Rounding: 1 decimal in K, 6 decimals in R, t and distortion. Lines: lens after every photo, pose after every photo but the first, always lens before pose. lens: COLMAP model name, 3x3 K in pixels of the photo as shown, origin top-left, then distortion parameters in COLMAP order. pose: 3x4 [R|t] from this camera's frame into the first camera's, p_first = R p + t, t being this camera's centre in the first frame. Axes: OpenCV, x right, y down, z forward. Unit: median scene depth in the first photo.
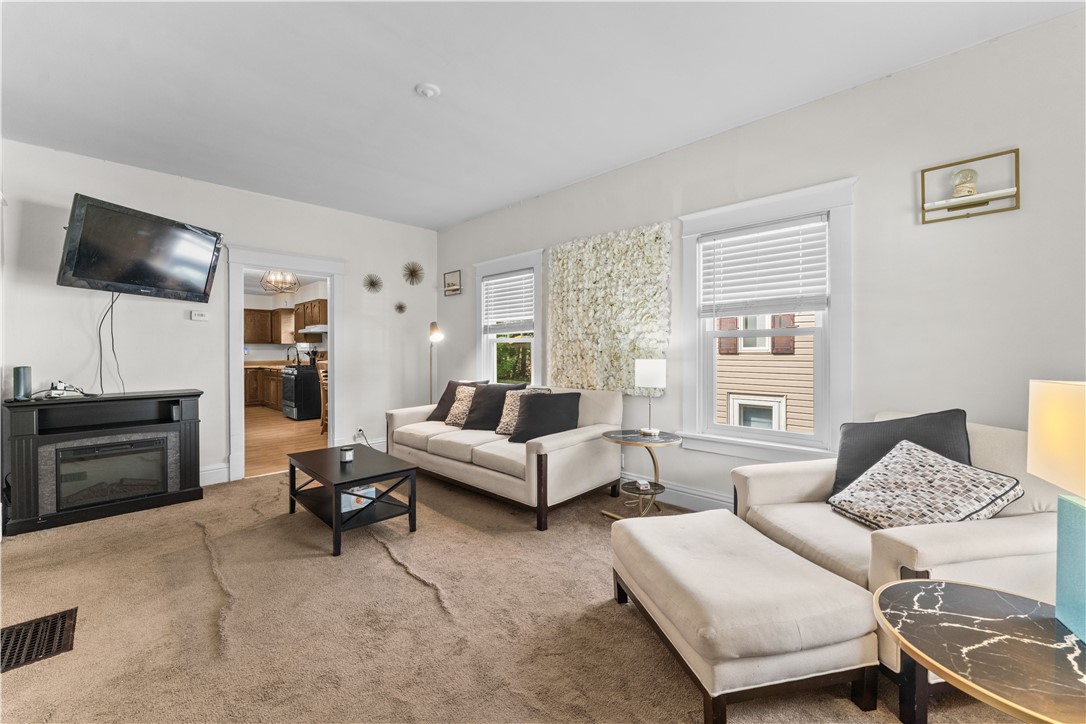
lens RADIAL K [[435.8, 0, 534.4], [0, 435.8, 361.1], [0, 0, 1]] dist [0.000123, 0.000176]
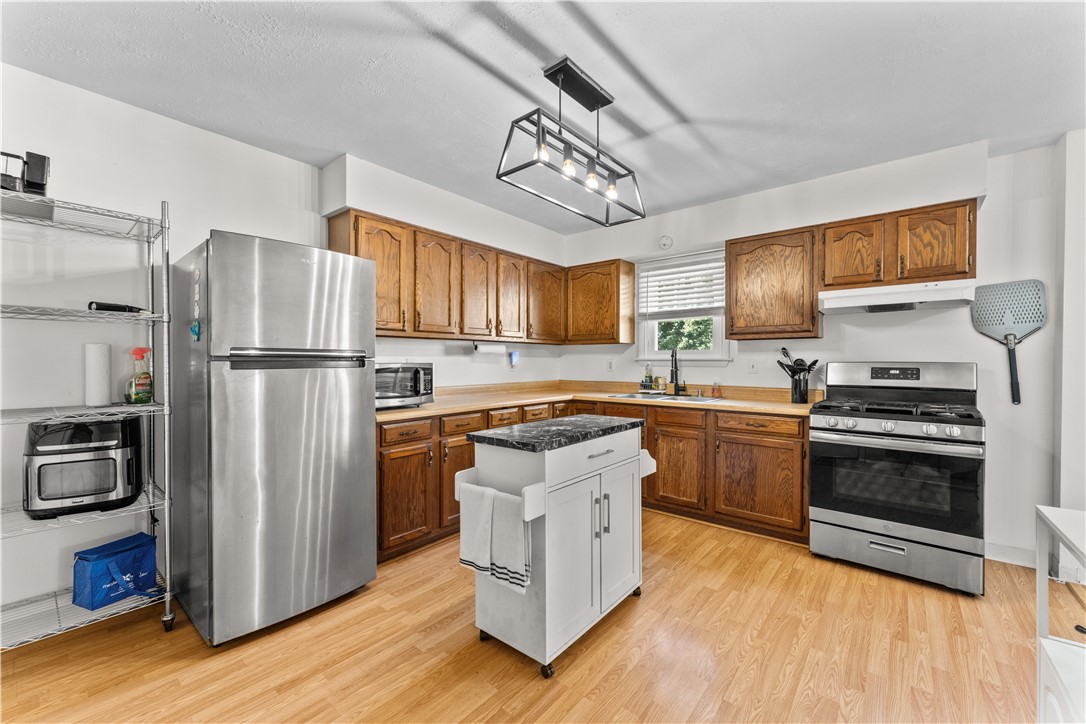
lens RADIAL K [[435.8, 0, 534.4], [0, 435.8, 361.1], [0, 0, 1]] dist [0.000123, 0.000176]
pose [[0.996679, -0.000315, 0.081433, -0.733247], [0.001650, 0.999865, -0.016331, -0.015956], [-0.081417, 0.016412, 0.996545, 0.610668]]
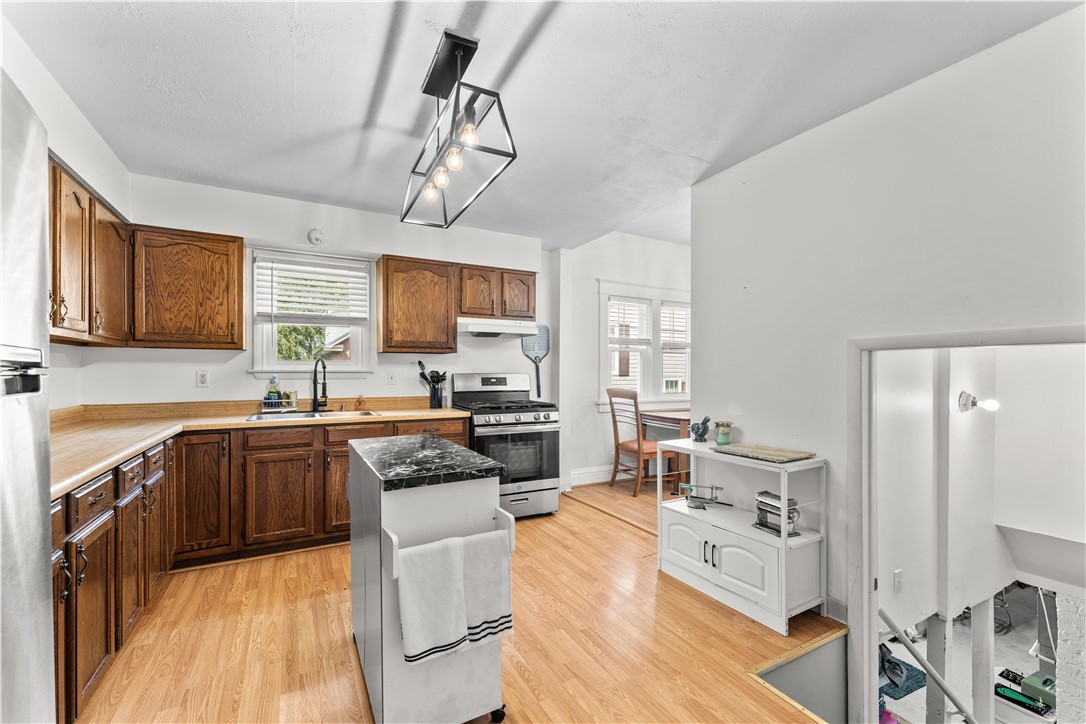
lens RADIAL K [[446.4, 0, 532.6], [0, 446.4, 373.4], [0, 0, 1]] dist [-0.001603, -0.000162]
pose [[0.296245, -0.003182, 0.955107, -0.876060], [0.016174, 0.999868, -0.001685, -0.018615], [-0.954975, 0.015947, 0.296257, 0.733442]]
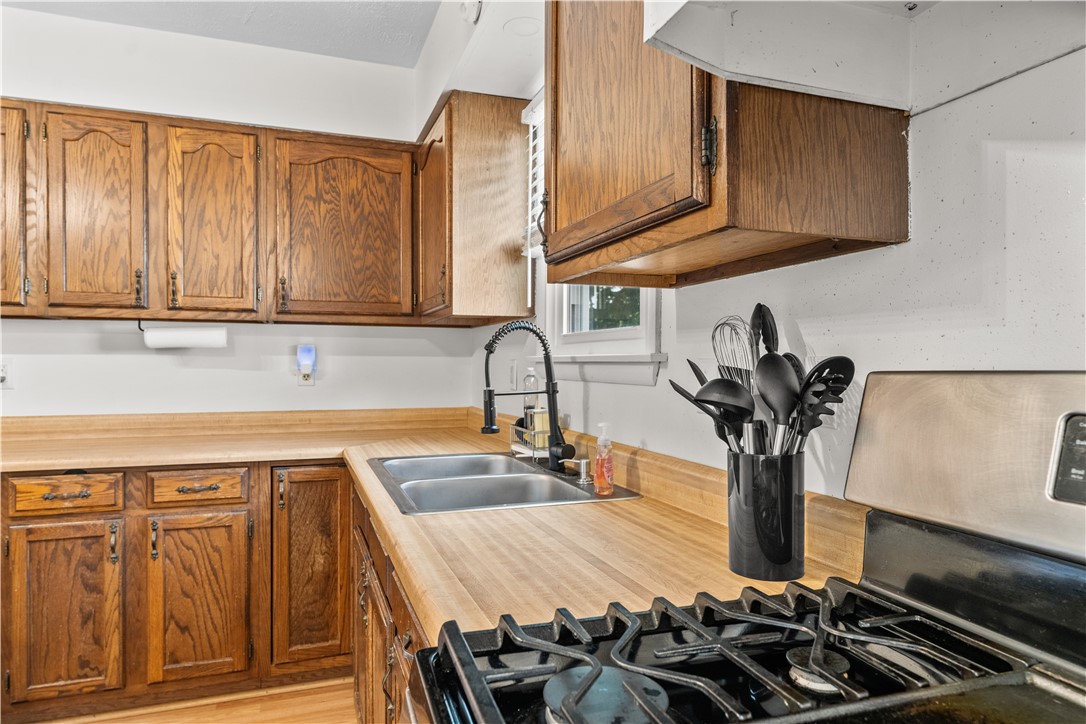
lens RADIAL K [[654.3, 0, 543.0], [0, 654.3, 362.0], [0, 0, 1]] dist [-0.000688, -0.000933]
pose [[0.905186, 0.000418, -0.425016, -0.471181], [-0.009133, 0.999788, -0.018467, -0.019699], [0.424918, 0.020598, 0.904997, 0.836437]]
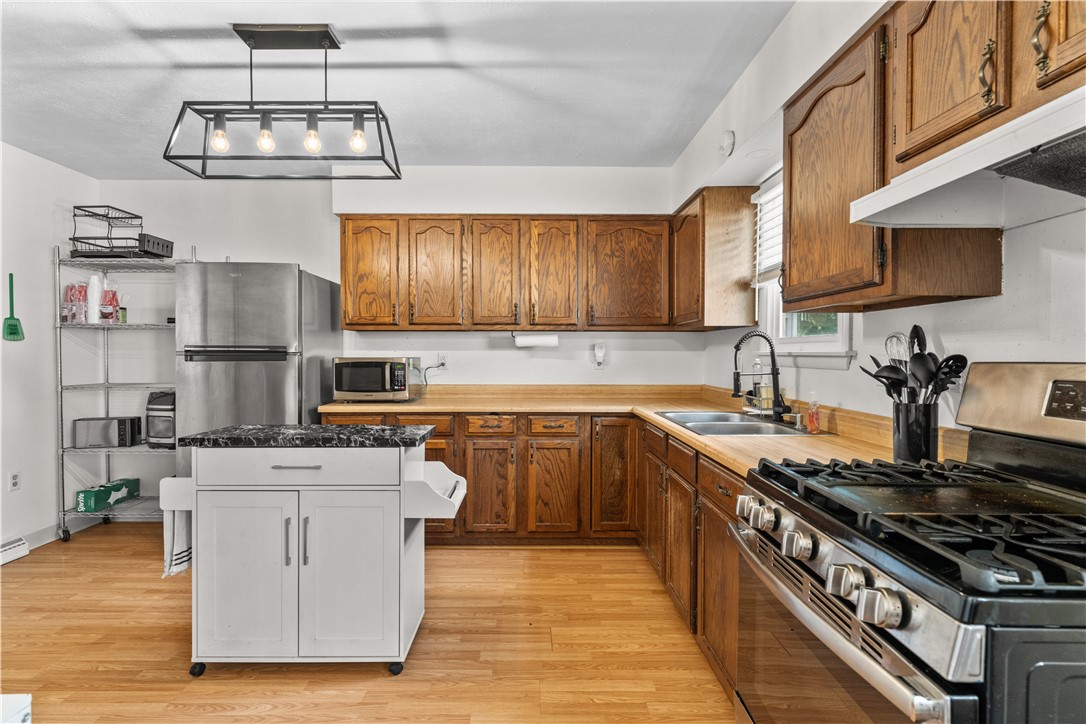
lens RADIAL K [[533.5, 0, 536.7], [0, 533.5, 363.5], [0, 0, 1]] dist [-0.004628, -0.000876]
pose [[0.708781, 0.013403, -0.705301, -0.449212], [-0.013762, 0.999892, 0.005171, -0.019121], [0.705295, 0.006041, 0.708889, 0.740972]]
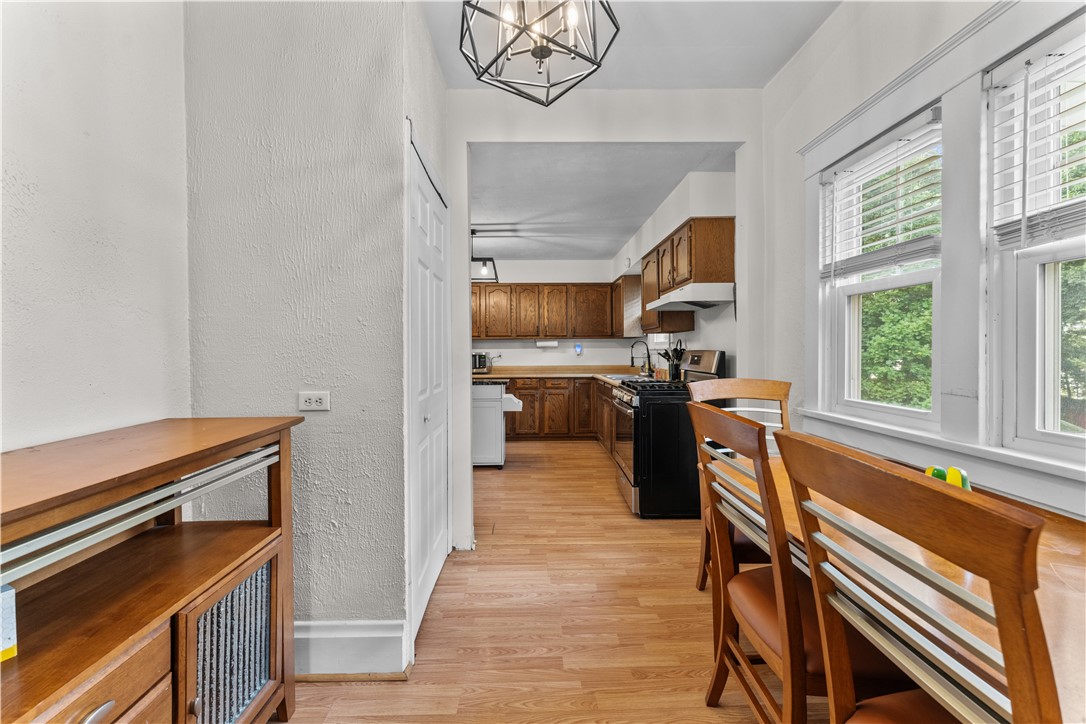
lens RADIAL K [[435.8, 0, 534.4], [0, 435.8, 361.1], [0, 0, 1]] dist [0.000123, 0.000176]
pose [[0.709391, 0.009805, -0.704747, -0.270399], [-0.004686, 0.999947, 0.009195, -0.013518], [0.704799, -0.003220, 0.709399, 0.531829]]
